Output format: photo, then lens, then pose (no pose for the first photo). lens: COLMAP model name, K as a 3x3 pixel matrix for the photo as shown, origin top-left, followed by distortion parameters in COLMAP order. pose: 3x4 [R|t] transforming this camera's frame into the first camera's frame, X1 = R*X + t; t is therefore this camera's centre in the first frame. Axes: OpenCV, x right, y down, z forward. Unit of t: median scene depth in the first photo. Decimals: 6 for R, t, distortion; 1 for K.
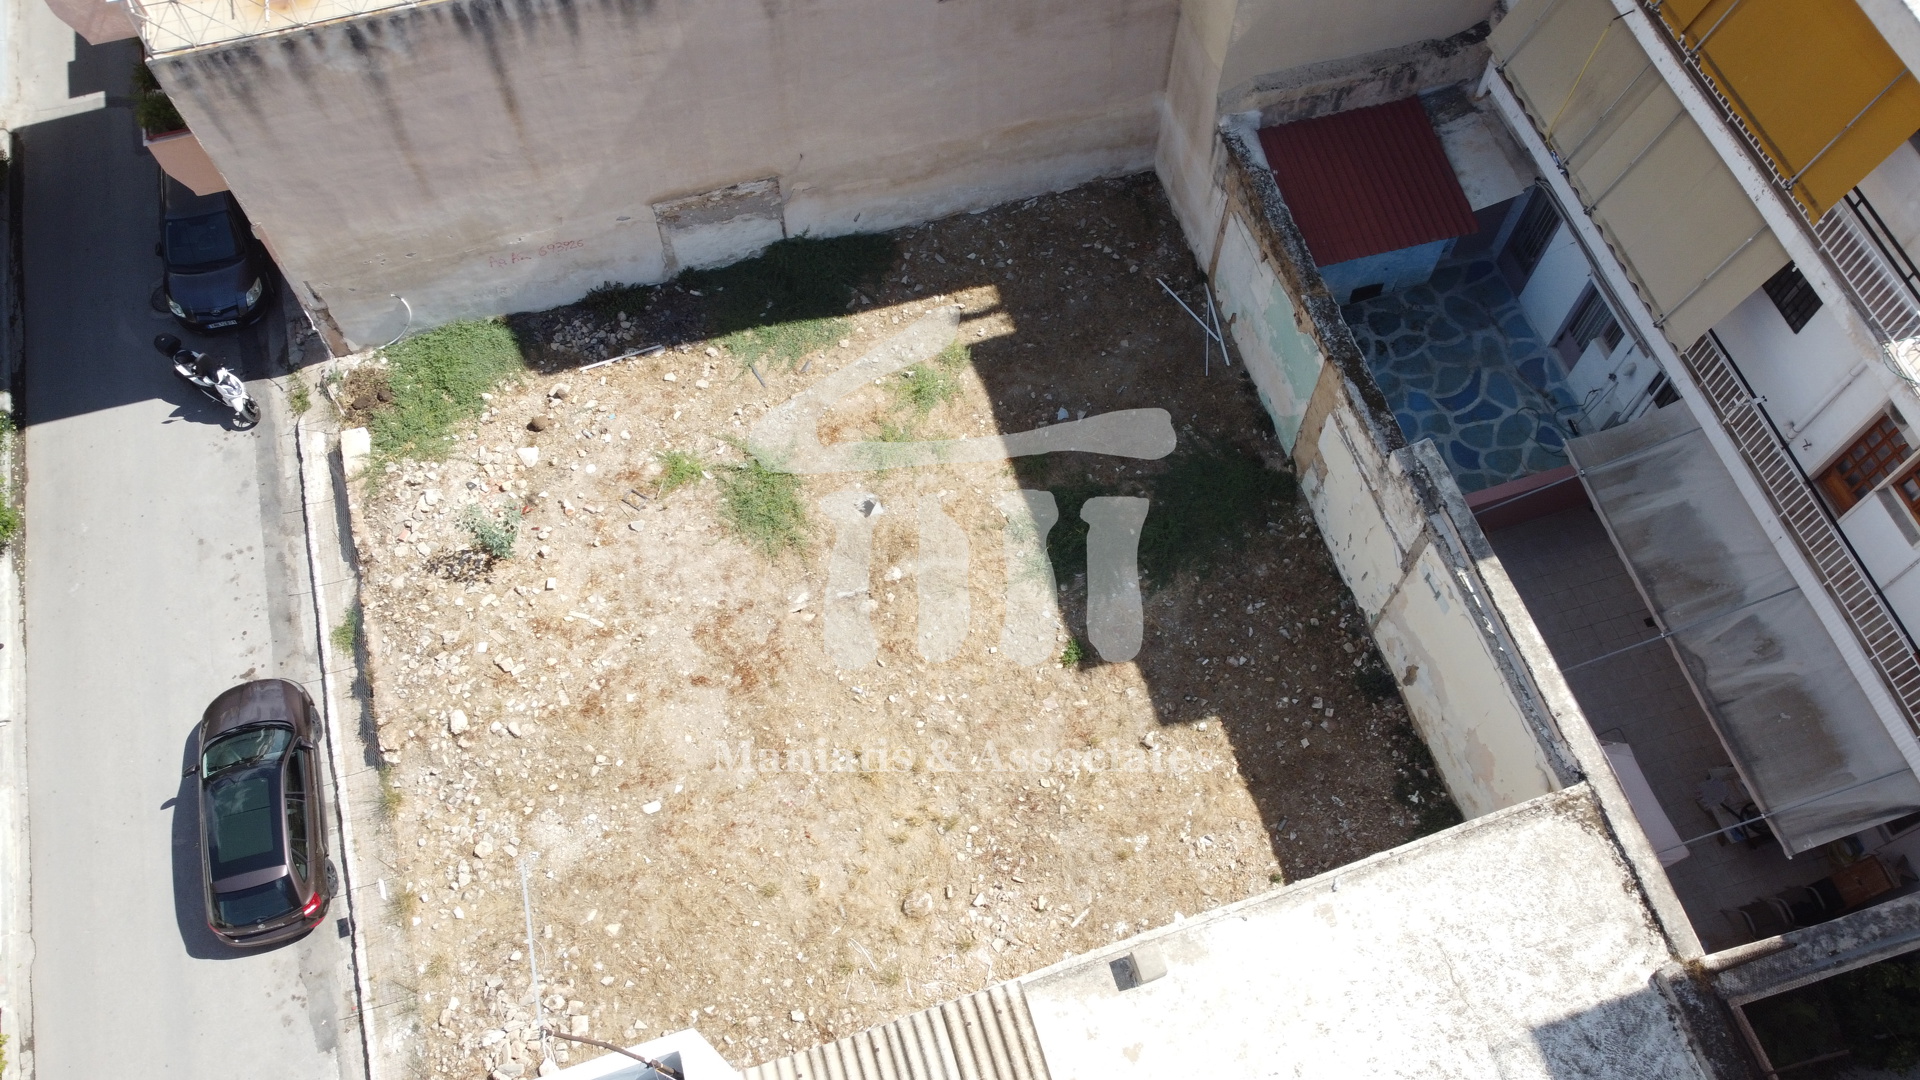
lens RADIAL K [[1452.3, 0, 960.9], [0, 1452.3, 544.0], [0, 0, 1]] dist [0.010340, -0.012288]
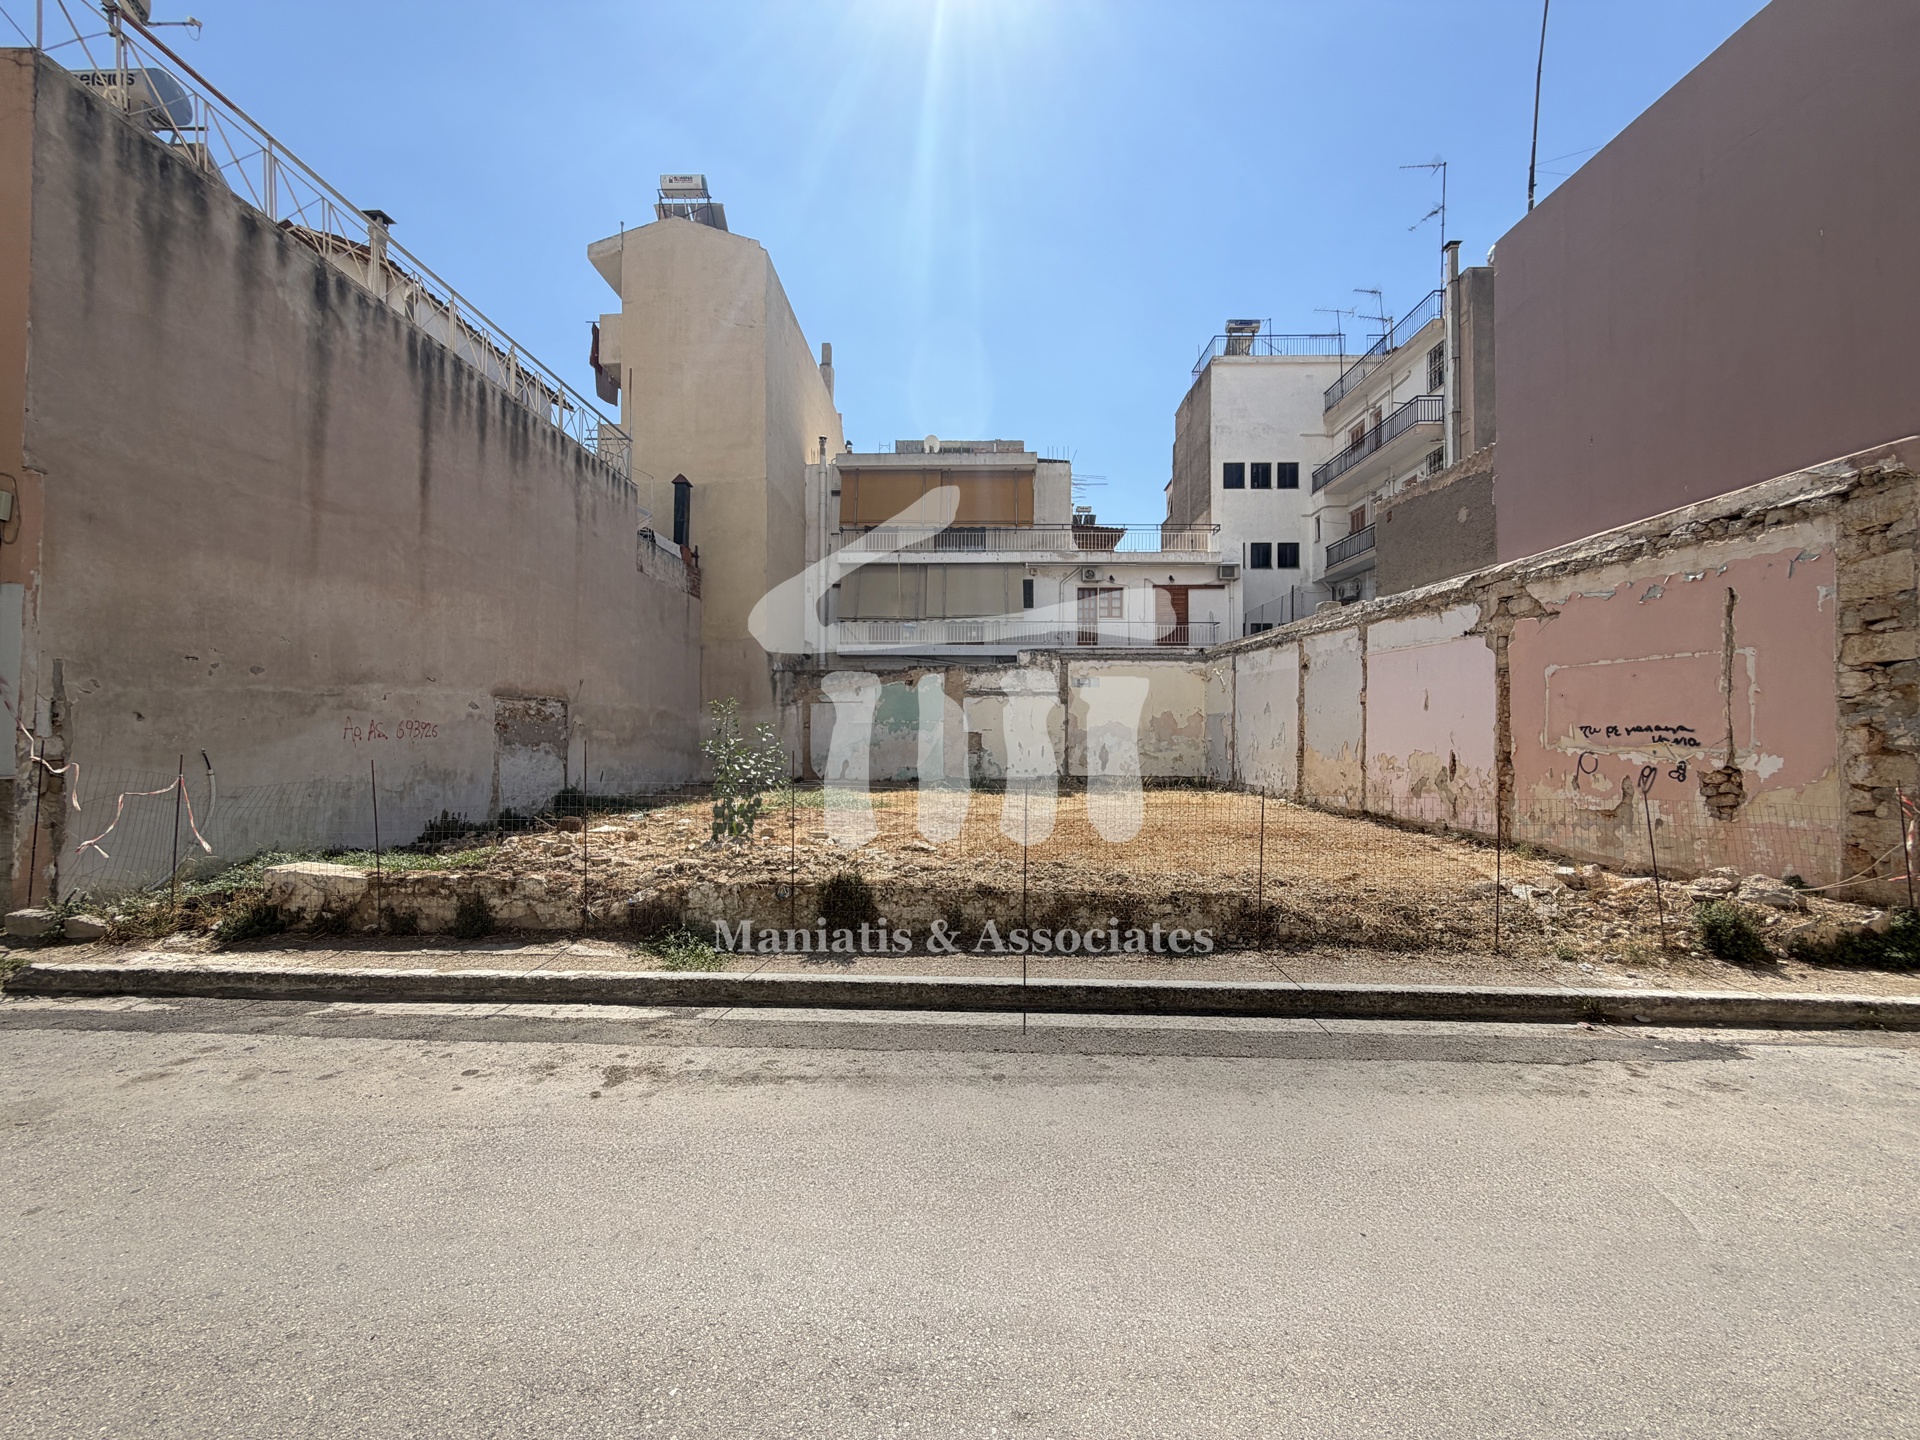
lens RADIAL K [[764.0, 0, 954.3], [0, 764.0, 719.7], [0, 0, 1]] dist [0.000464, -0.000025]
pose [[0.297427, 0.013438, 0.954650, -0.636617], [0.846789, 0.458151, -0.270272, 0.163428], [-0.441005, 0.888773, 0.124887, 0.891829]]
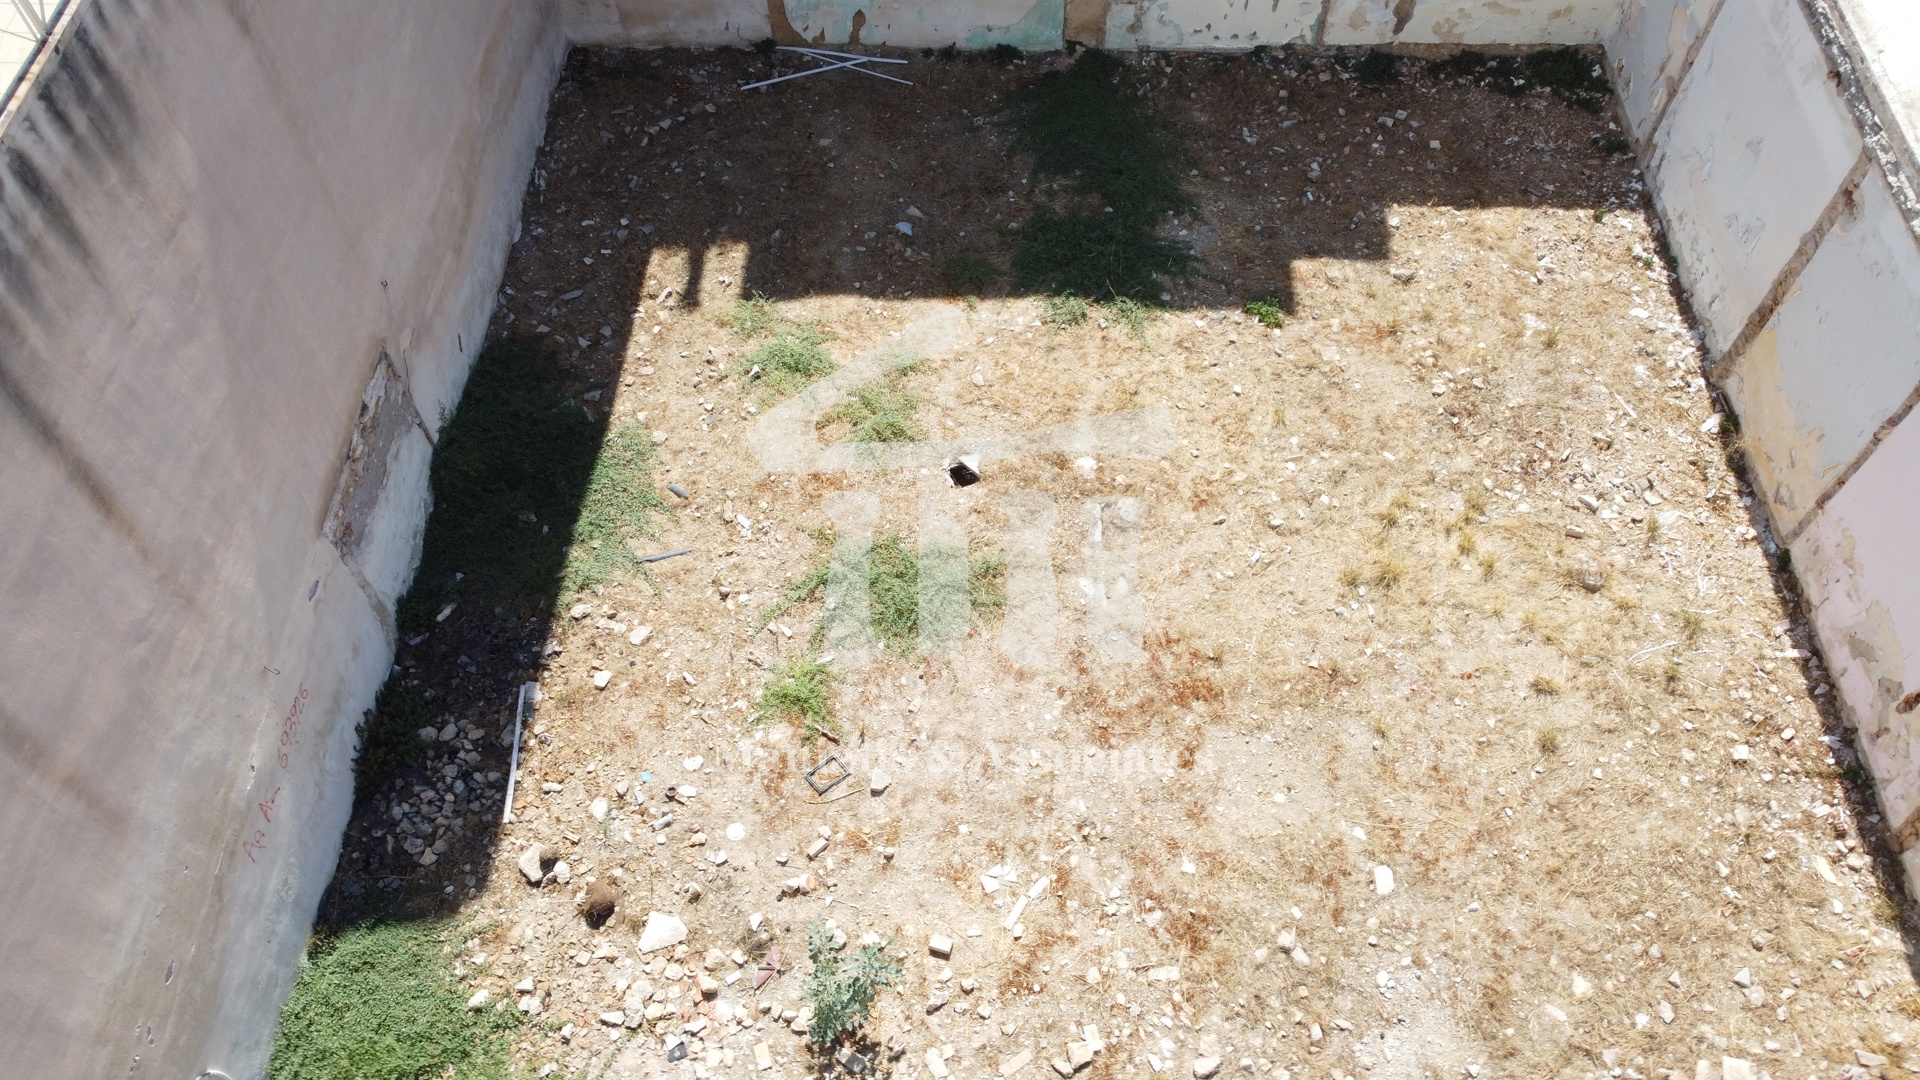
lens RADIAL K [[1452.3, 0, 961.0], [0, 1452.3, 542.7], [0, 0, 1]] dist [0.010340, -0.012288]
pose [[0.318401, -0.795084, 0.516199, -0.450574], [0.846248, 0.483791, 0.223185, -0.164742], [-0.427183, 0.365770, 0.826878, 0.500350]]
